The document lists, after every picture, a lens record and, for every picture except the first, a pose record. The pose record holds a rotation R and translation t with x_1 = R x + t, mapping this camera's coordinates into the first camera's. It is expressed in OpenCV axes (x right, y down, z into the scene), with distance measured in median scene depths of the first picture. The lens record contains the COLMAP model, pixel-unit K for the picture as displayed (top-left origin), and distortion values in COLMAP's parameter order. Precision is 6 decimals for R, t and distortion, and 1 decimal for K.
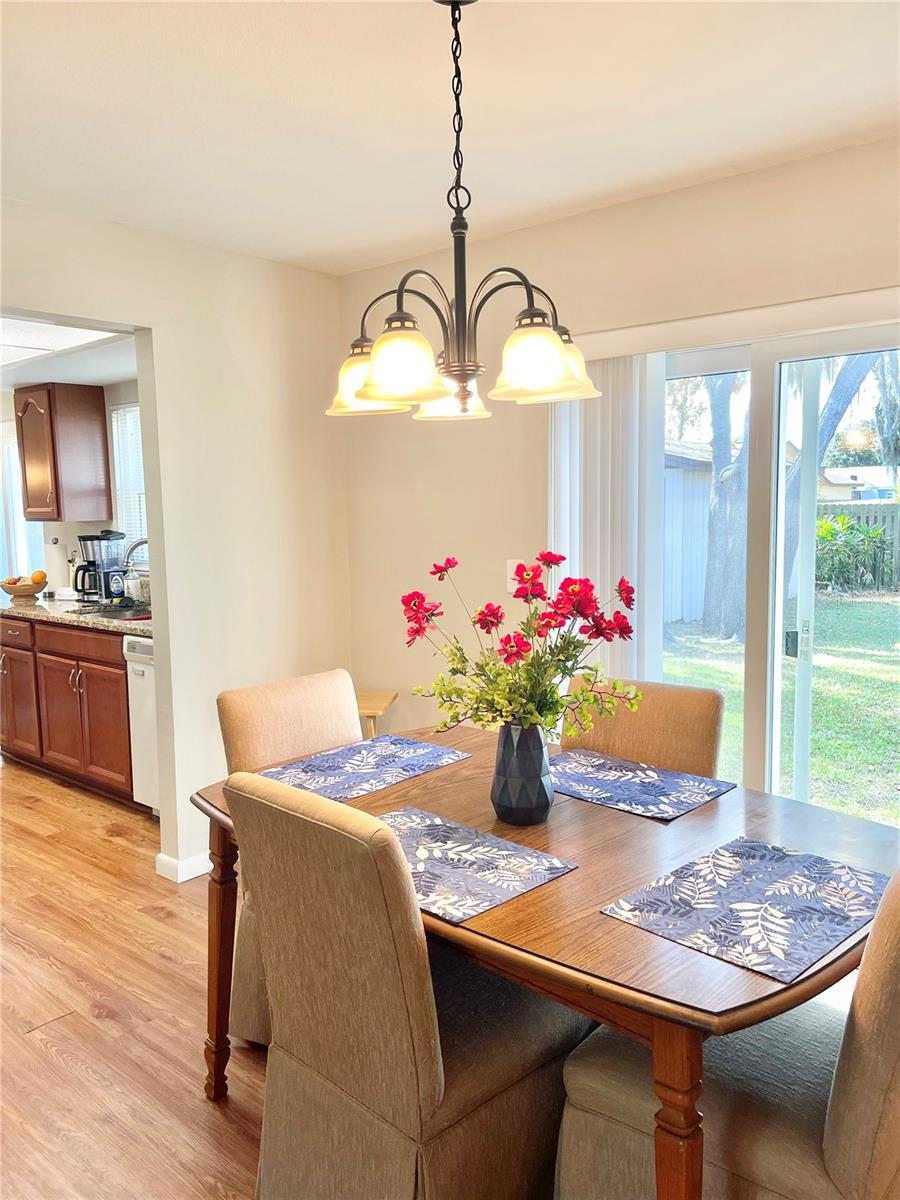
lens RADIAL K [[899.5, 0, 450.0], [0, 899.5, 600.0], [0, 0, 1]] dist [0.020895, -0.000201]
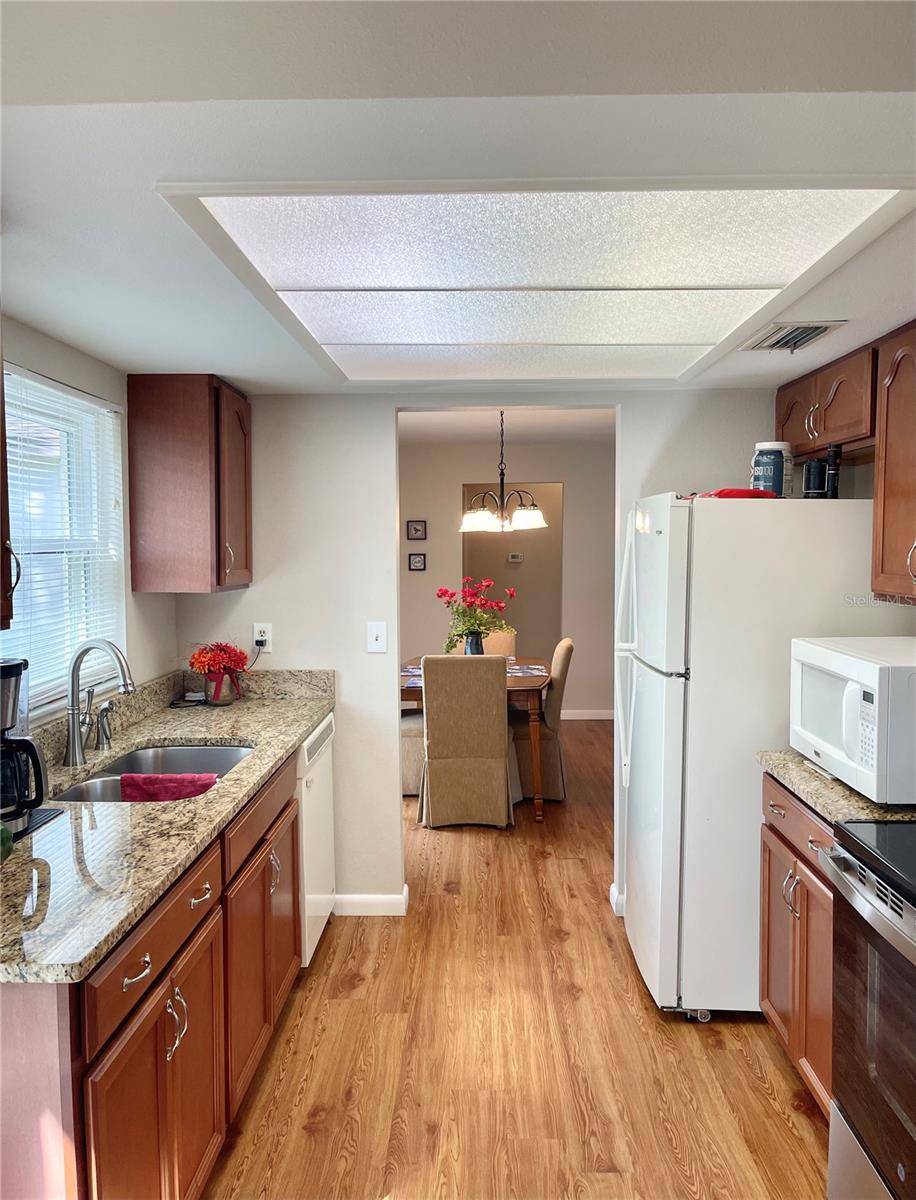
lens RADIAL K [[885.3, 0, 458.0], [0, 885.3, 600.0], [0, 0, 1]] dist [-0.009807, -0.004764]
pose [[-0.623030, -0.017550, 0.782001, -0.910906], [0.117370, 0.986332, 0.115646, -0.131951], [-0.773342, 0.163834, -0.612455, 1.198101]]
